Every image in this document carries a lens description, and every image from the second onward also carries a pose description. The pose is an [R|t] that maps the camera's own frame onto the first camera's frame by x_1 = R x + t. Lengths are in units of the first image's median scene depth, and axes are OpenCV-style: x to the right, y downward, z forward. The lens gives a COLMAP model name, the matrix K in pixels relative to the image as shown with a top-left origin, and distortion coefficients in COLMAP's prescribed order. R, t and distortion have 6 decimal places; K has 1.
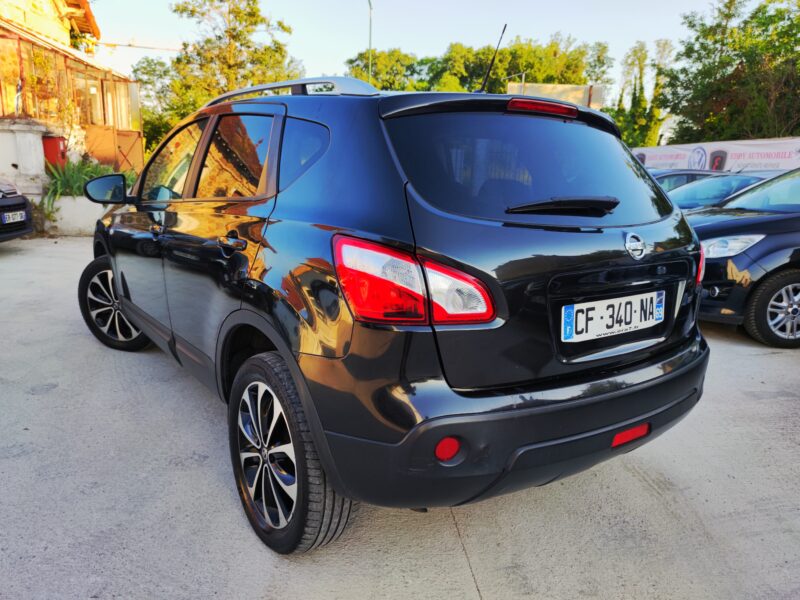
lens RADIAL K [[591.0, 0, 397.0], [0, 591.0, 302.3], [0, 0, 1]] dist [0.043538, -0.020004]
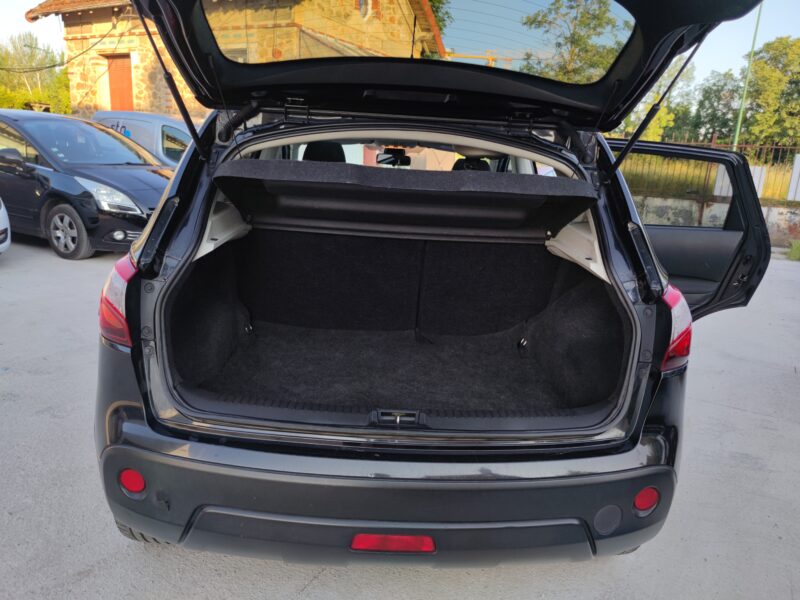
lens RADIAL K [[591.0, 0, 404.8], [0, 591.0, 299.6], [0, 0, 1]] dist [0.043538, -0.020004]
pose [[0.830847, 0.144086, -0.537524, 0.158334], [-0.150645, 0.988070, 0.032007, -0.023169], [0.535723, 0.054382, 0.842641, 0.071031]]
